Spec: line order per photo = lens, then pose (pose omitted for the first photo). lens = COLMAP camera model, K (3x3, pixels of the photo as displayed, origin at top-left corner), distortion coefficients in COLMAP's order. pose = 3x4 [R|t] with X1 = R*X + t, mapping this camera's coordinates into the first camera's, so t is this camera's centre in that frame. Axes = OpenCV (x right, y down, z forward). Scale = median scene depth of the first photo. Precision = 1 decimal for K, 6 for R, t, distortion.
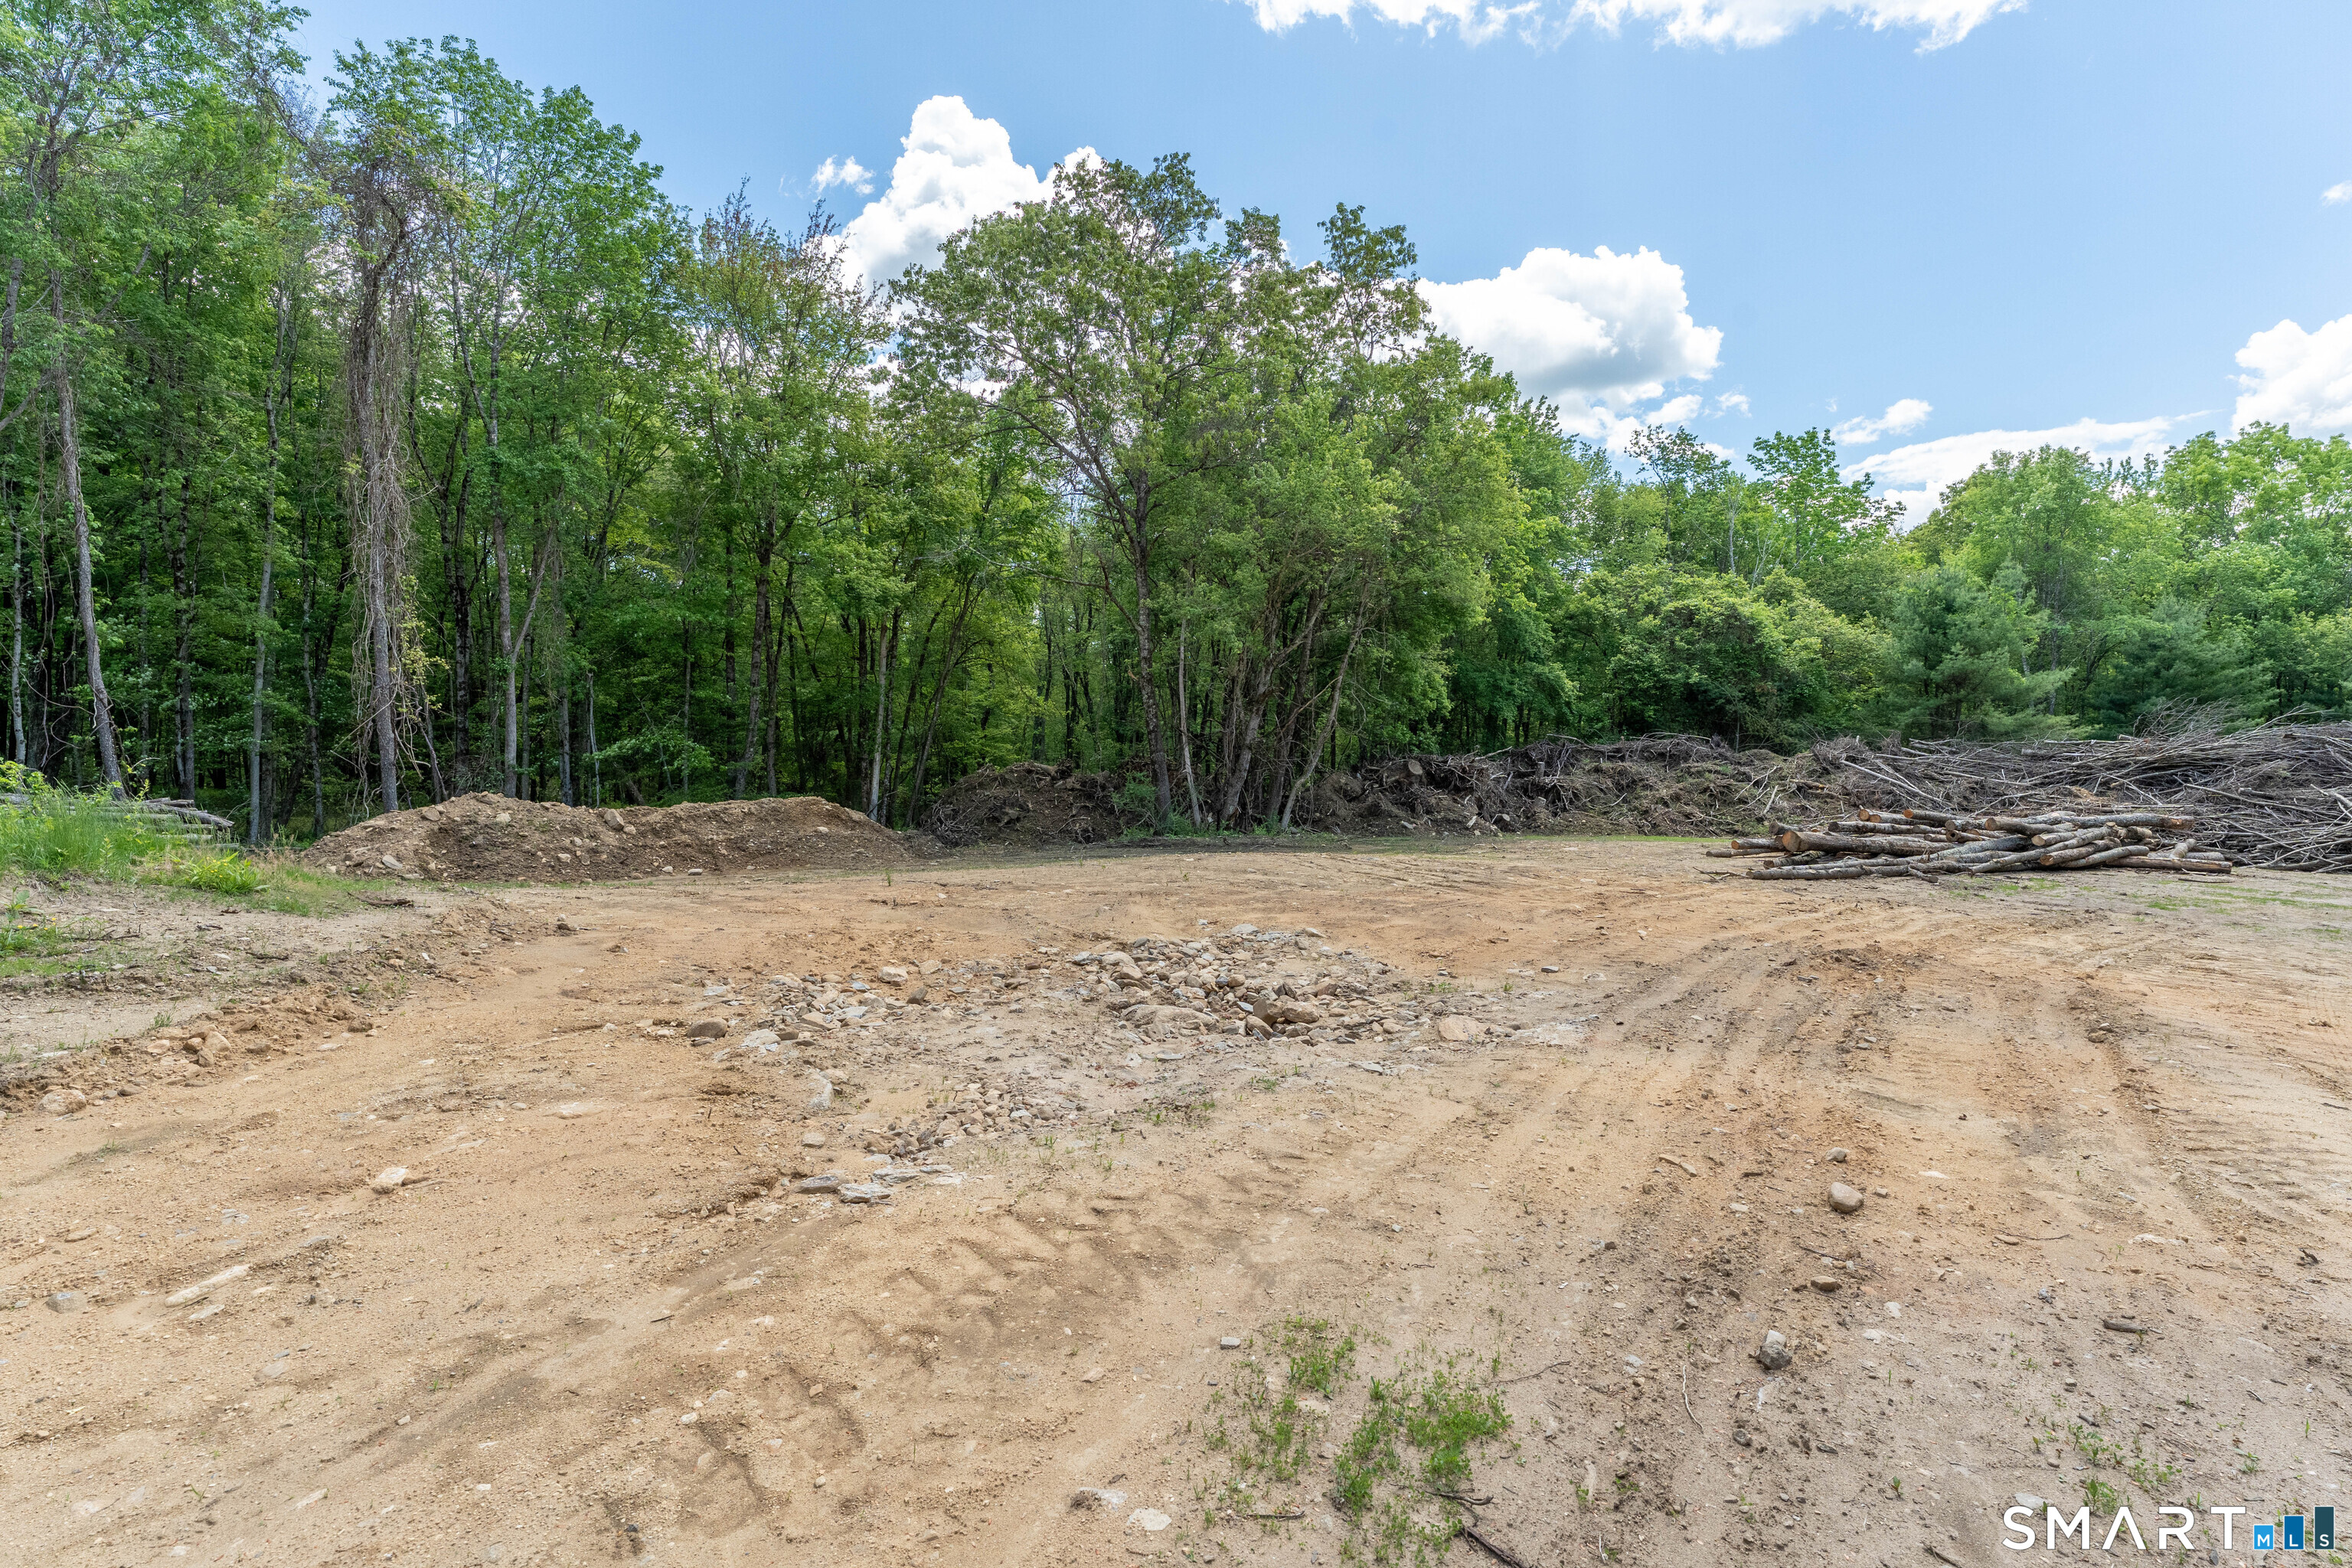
lens RADIAL K [[1053.0, 0, 1165.8], [0, 1053.0, 768.4], [0, 0, 1]] dist [-0.000723, -0.000253]
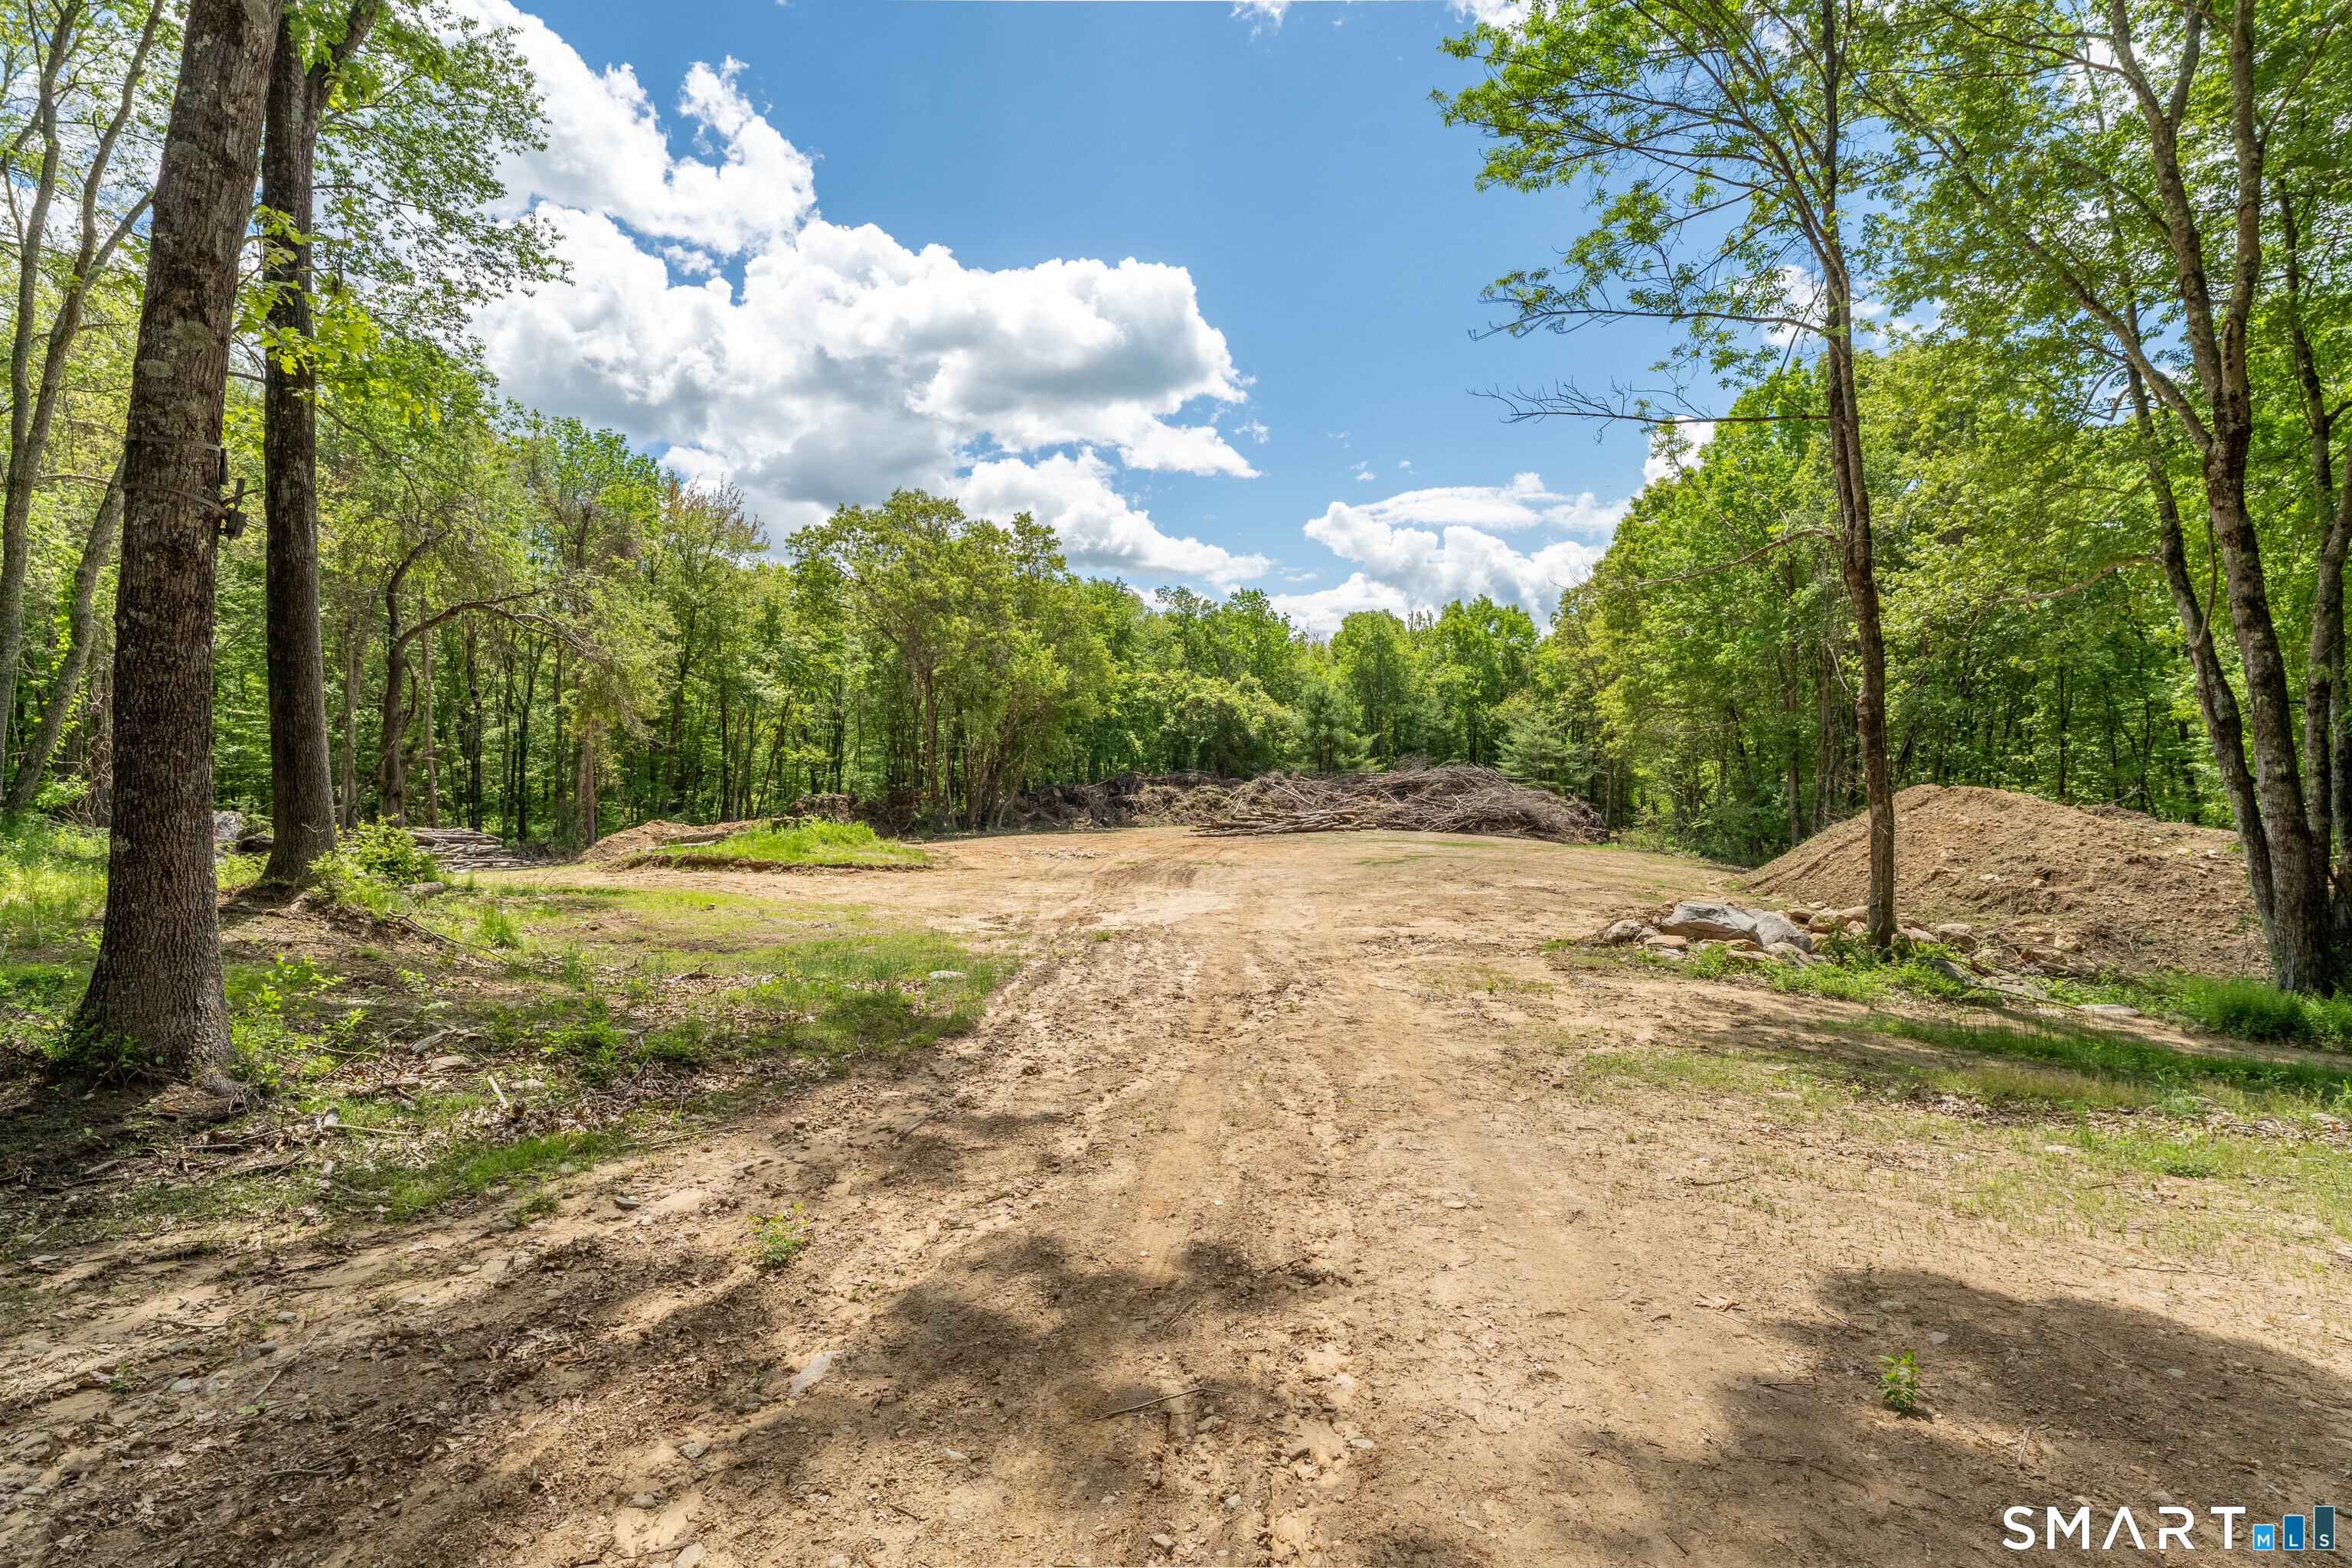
lens RADIAL K [[1053.0, 0, 1177.6], [0, 1053.0, 780.8], [0, 0, 1]] dist [-0.000723, -0.000253]
pose [[0.916677, -0.013979, 0.399385, -0.255337], [0.012002, 0.999900, 0.007449, -0.027893], [-0.399450, -0.002034, 0.916753, -0.629755]]
